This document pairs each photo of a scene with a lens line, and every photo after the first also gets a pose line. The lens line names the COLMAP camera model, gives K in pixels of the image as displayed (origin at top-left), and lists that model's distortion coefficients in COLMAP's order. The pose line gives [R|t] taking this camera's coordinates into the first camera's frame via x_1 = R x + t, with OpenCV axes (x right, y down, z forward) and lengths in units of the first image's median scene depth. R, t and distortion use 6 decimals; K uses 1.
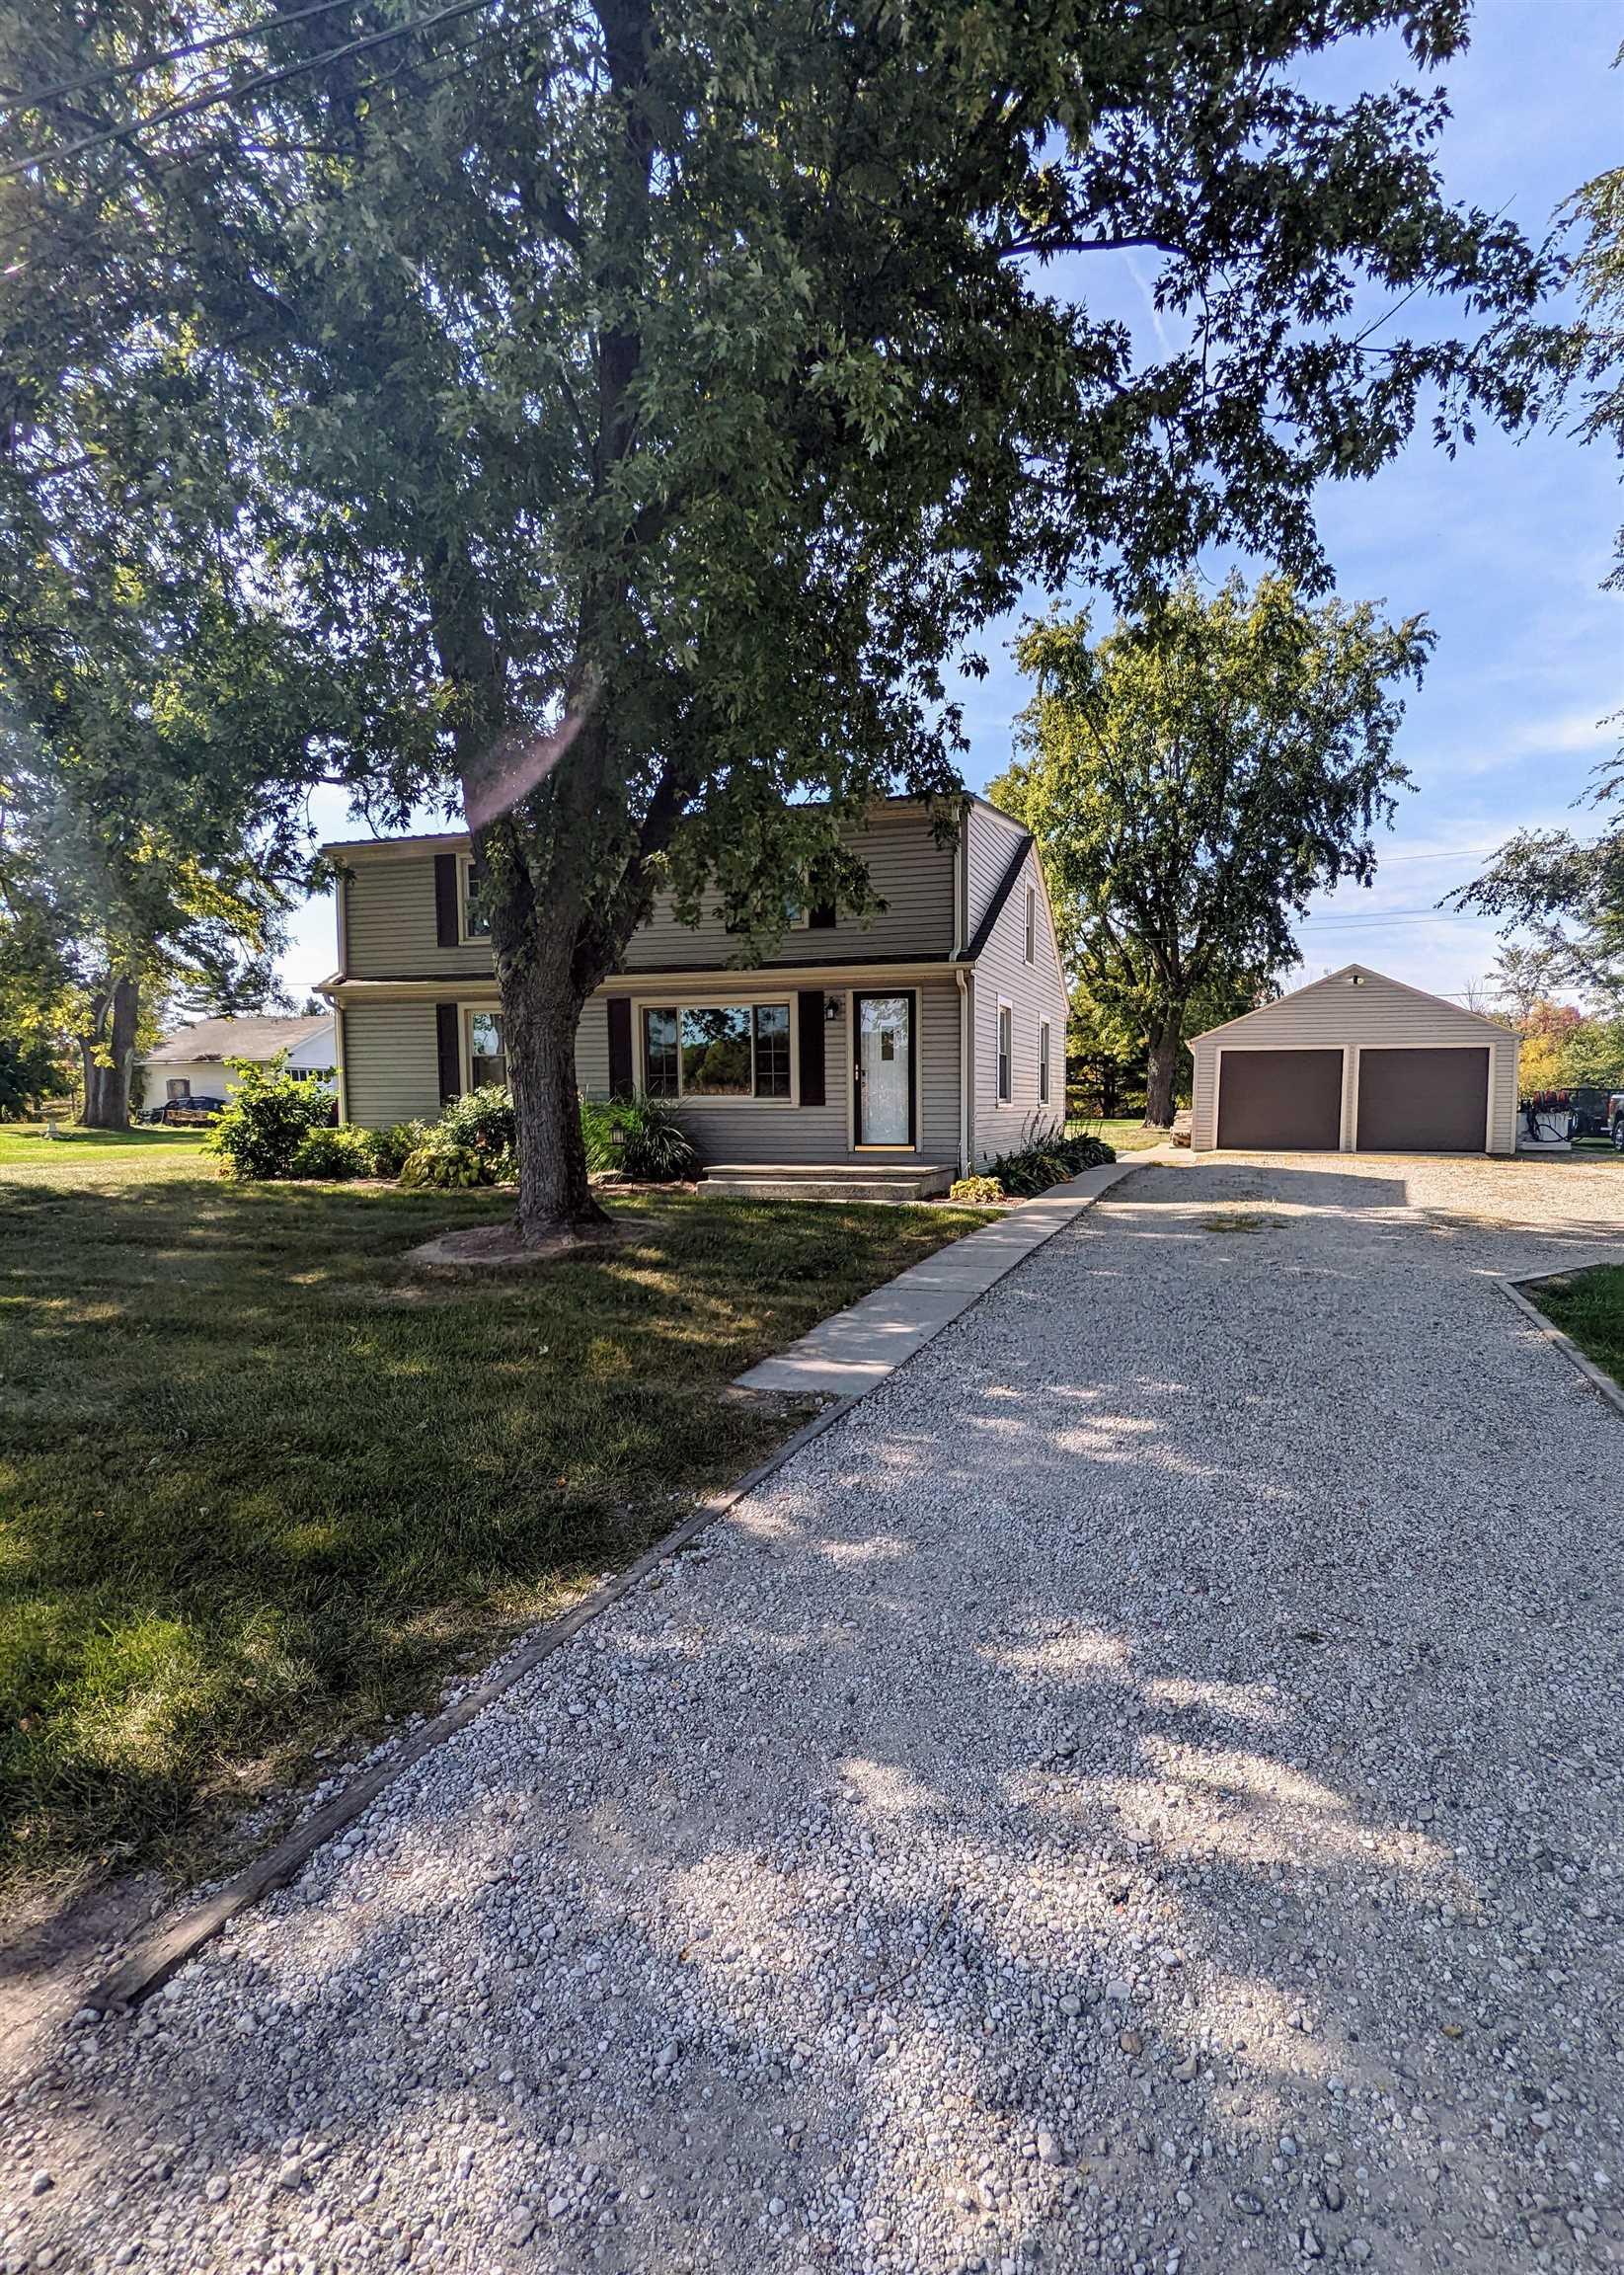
lens RADIAL K [[1135.8, 0, 878.9], [0, 1135.8, 1219.7], [0, 0, 1]] dist [0.000917, 0.000261]
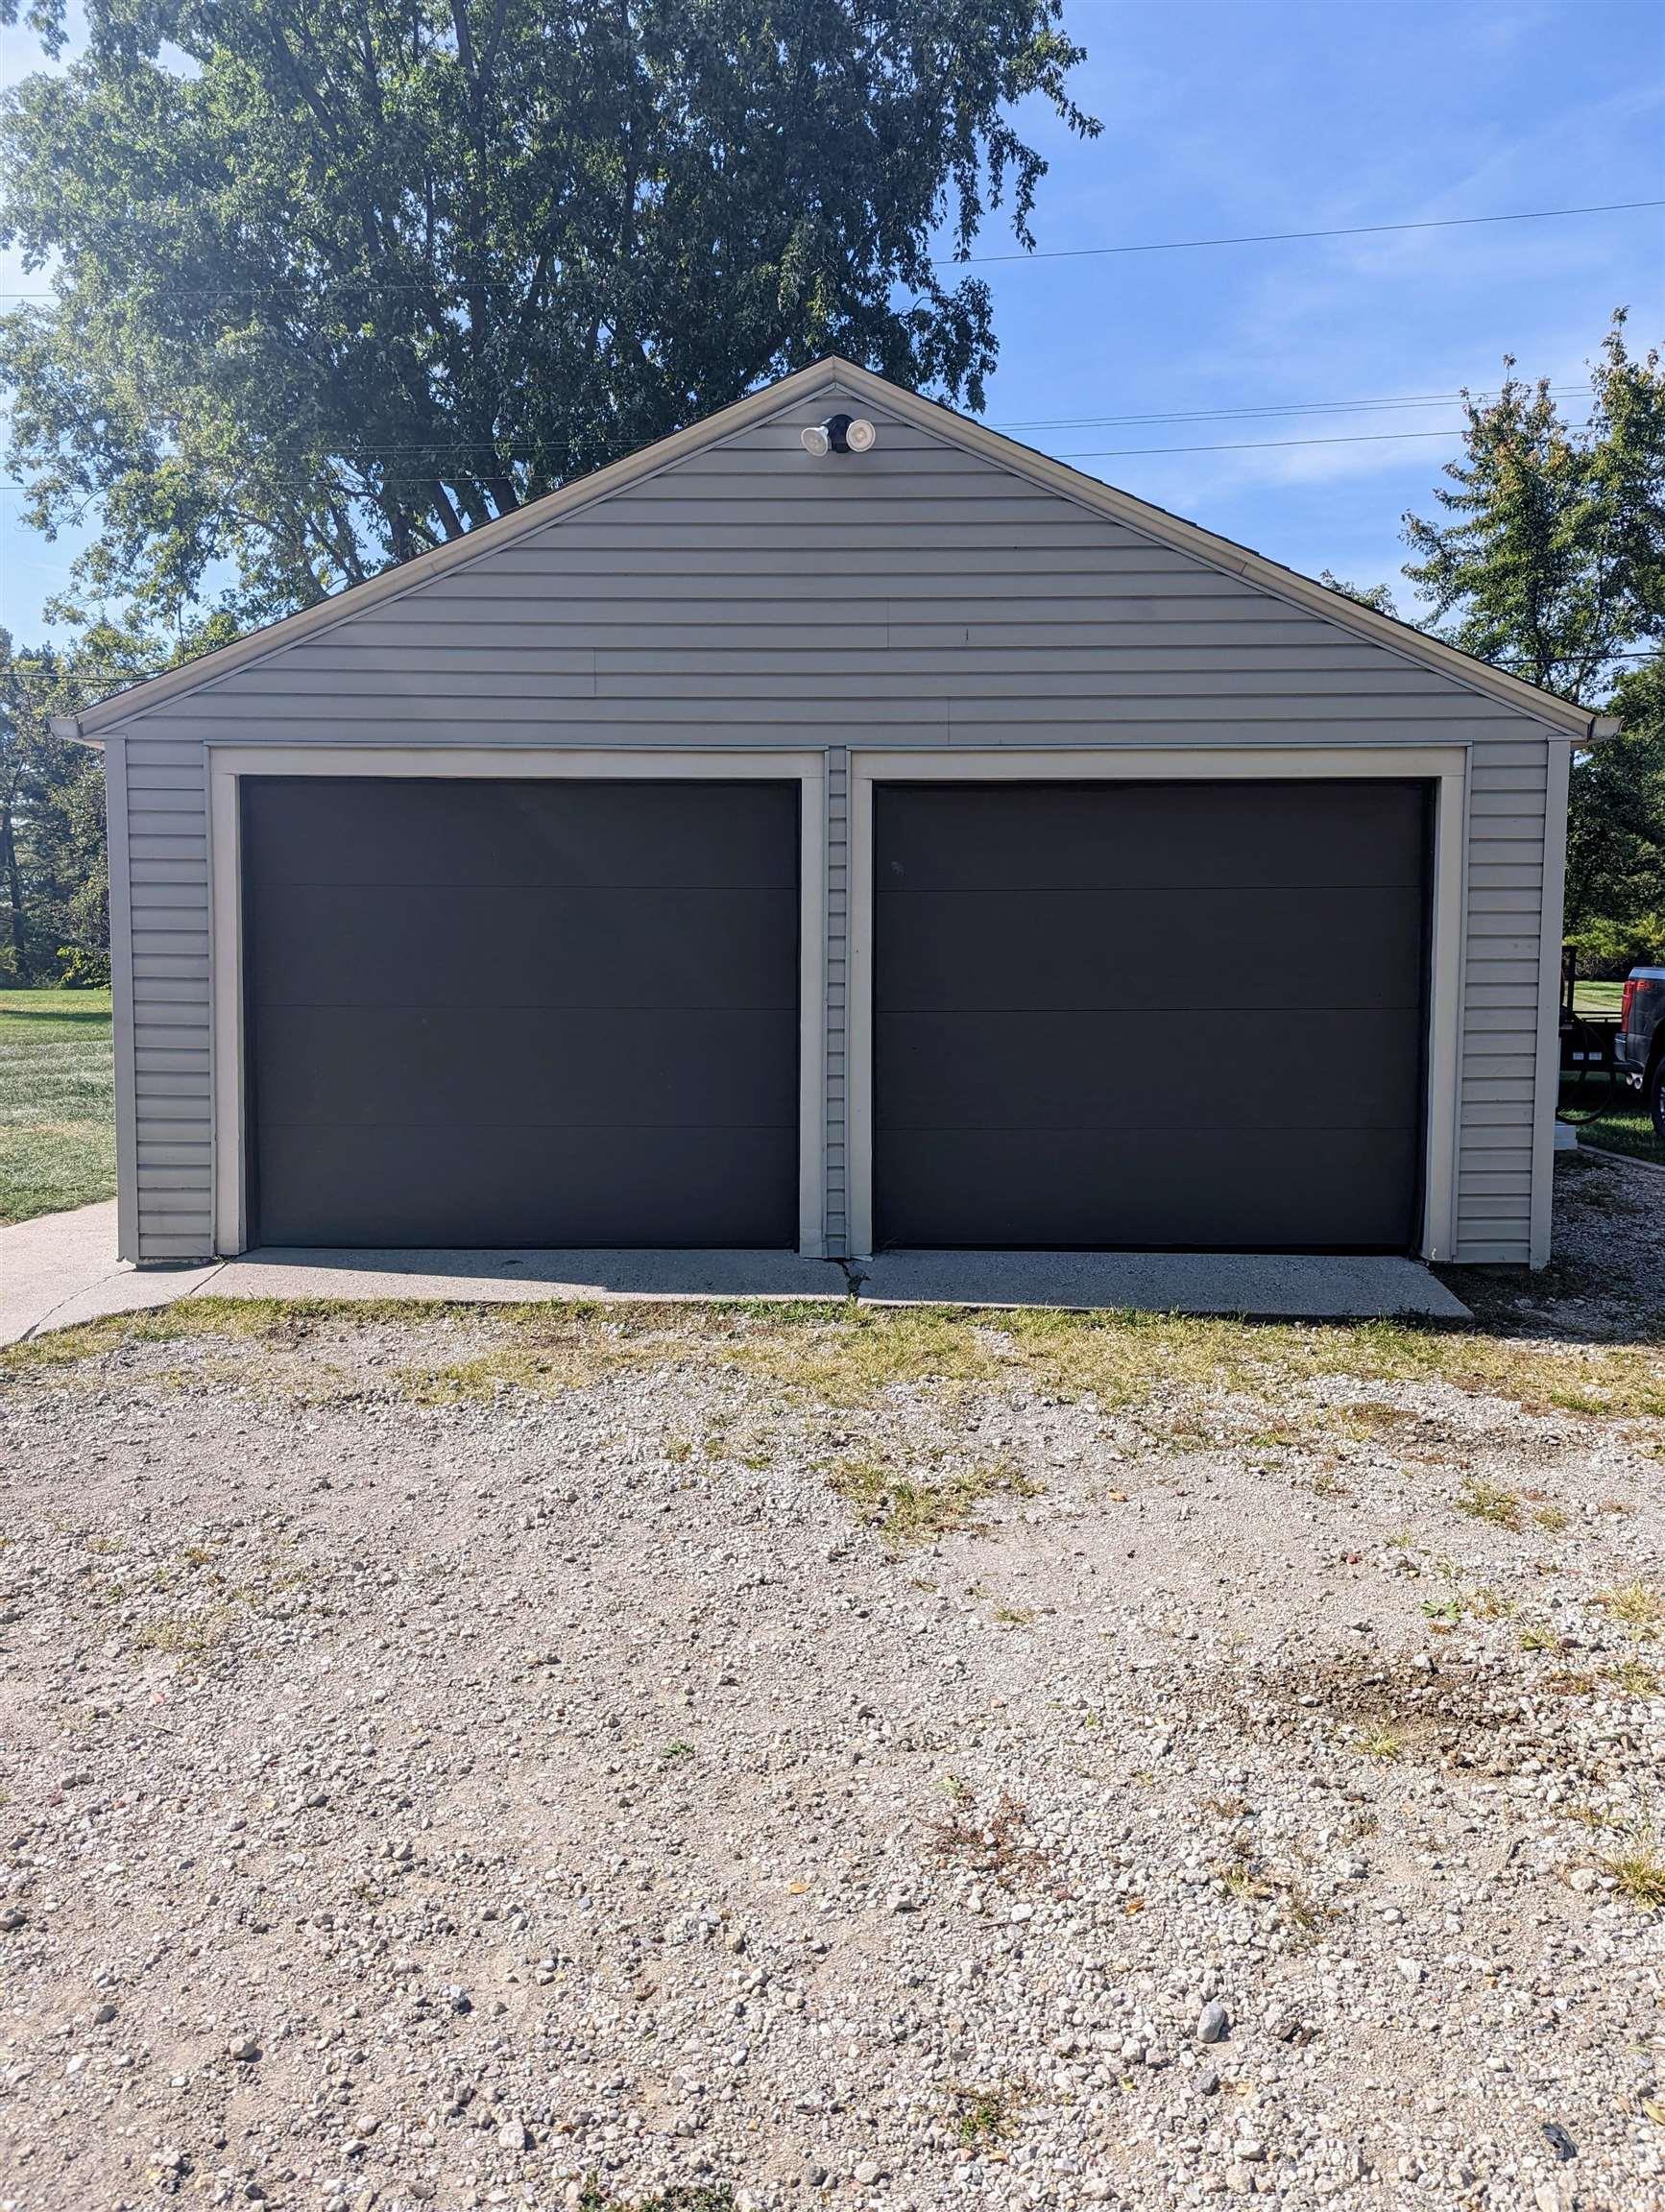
lens RADIAL K [[1529.3, 0, 832.5], [0, 1529.3, 1106.0], [0, 0, 1]] dist [0.031829, -0.004698]
pose [[0.963241, -0.025056, 0.267469, 0.377161], [0.024288, 0.999686, 0.006179, -0.102074], [-0.267539, 0.000545, 0.963547, 0.811456]]
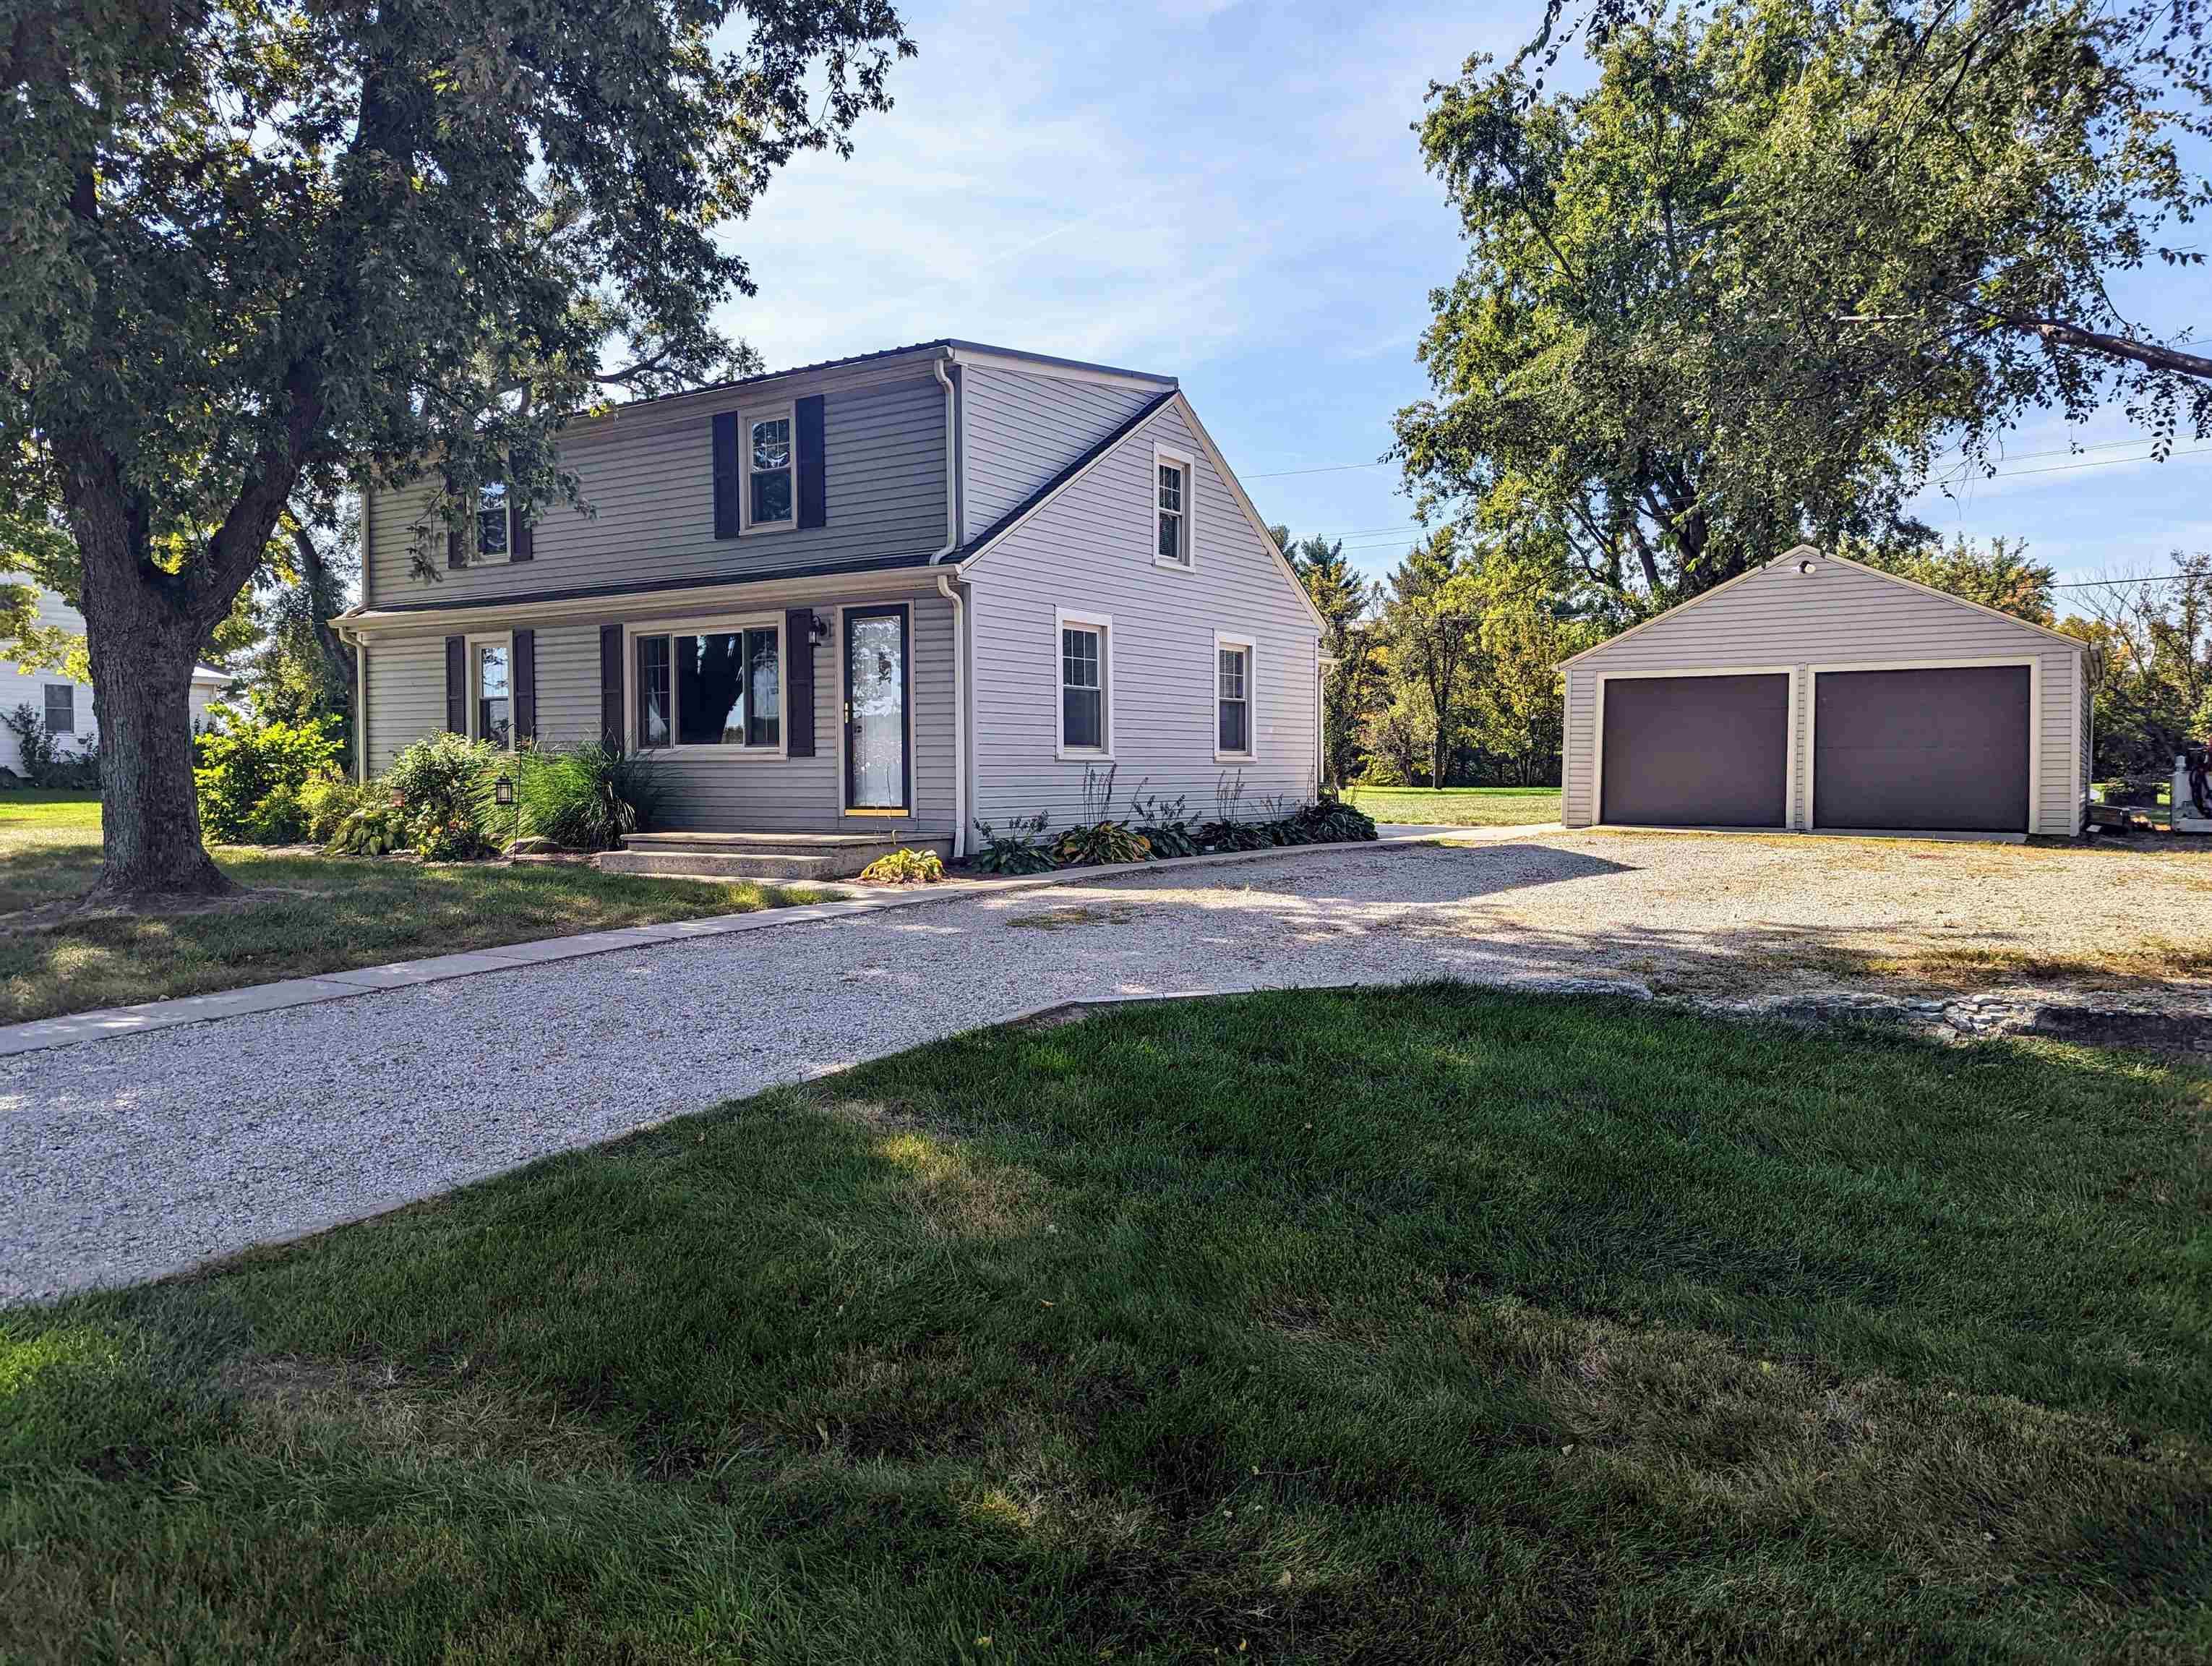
lens RADIAL K [[1529.5, 0, 1106.0], [0, 1529.5, 833.0], [0, 0, 1]] dist [0.031829, -0.004698]
pose [[0.960532, 0.012096, -0.277907, 0.311043], [-0.027898, 0.998206, -0.052978, -0.000027], [0.276768, 0.058640, 0.959146, 0.048486]]
